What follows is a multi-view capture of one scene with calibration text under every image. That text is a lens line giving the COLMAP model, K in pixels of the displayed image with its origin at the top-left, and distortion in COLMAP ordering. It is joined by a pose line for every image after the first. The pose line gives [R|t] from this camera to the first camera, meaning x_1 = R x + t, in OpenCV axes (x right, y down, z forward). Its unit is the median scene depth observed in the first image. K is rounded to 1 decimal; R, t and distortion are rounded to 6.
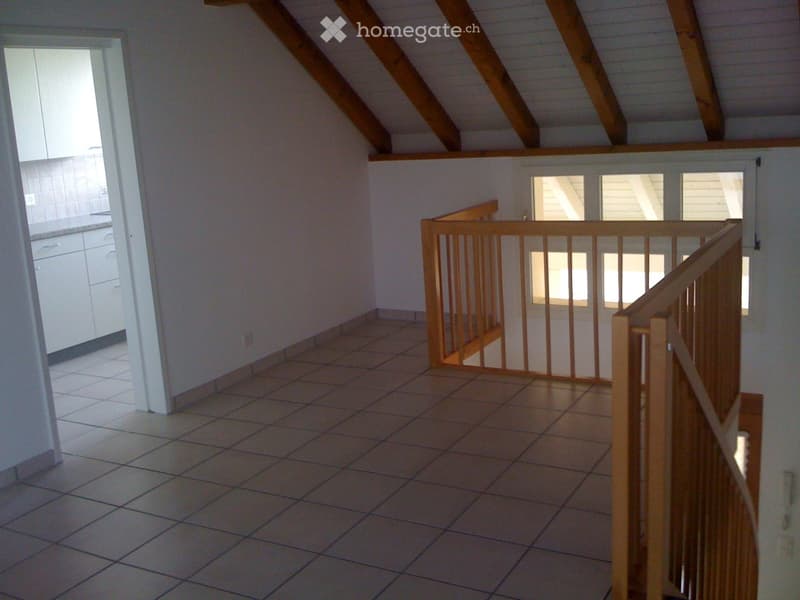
lens RADIAL K [[873.5, 0, 400.0], [0, 873.5, 300.0], [0, 0, 1]] dist [-0.012308, -0.012115]
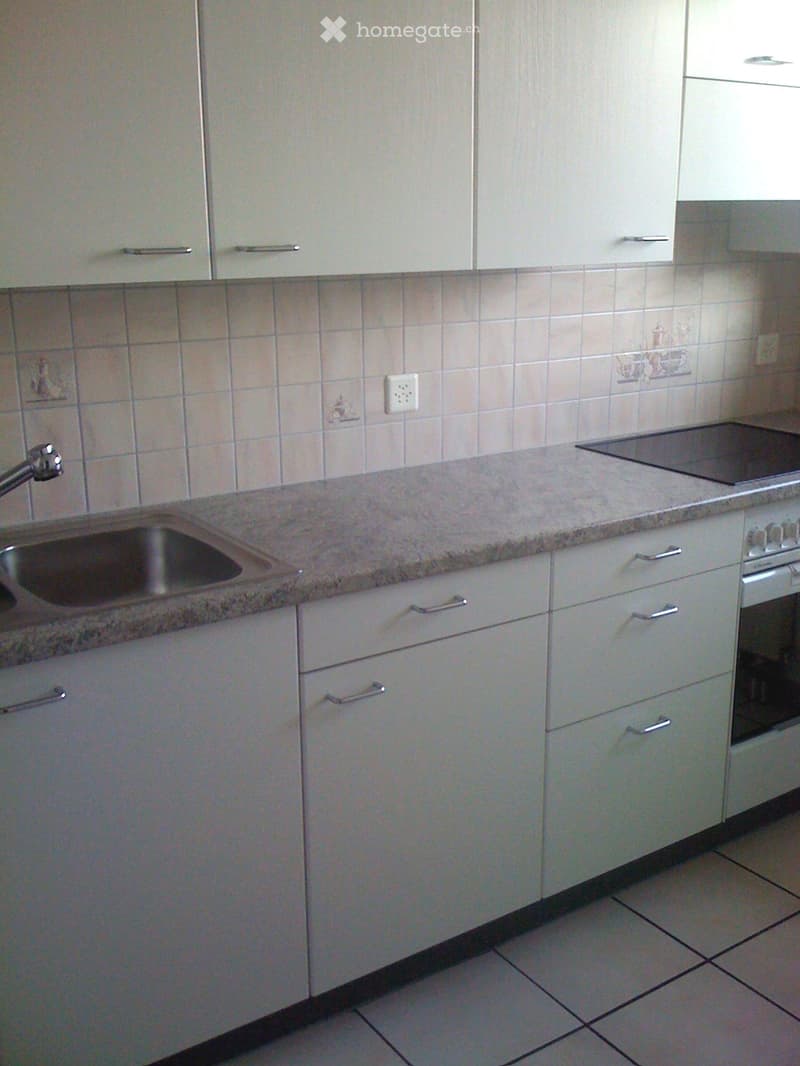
lens RADIAL K [[1163.9, 0, 400.0], [0, 1163.9, 533.0], [0, 0, 1]] dist [-0.012308, -0.012115]
pose [[0.894603, 0.173029, -0.412004, -0.242904], [-0.141331, 0.984221, 0.106465, -0.108585], [0.423924, -0.037015, 0.904941, 0.612670]]
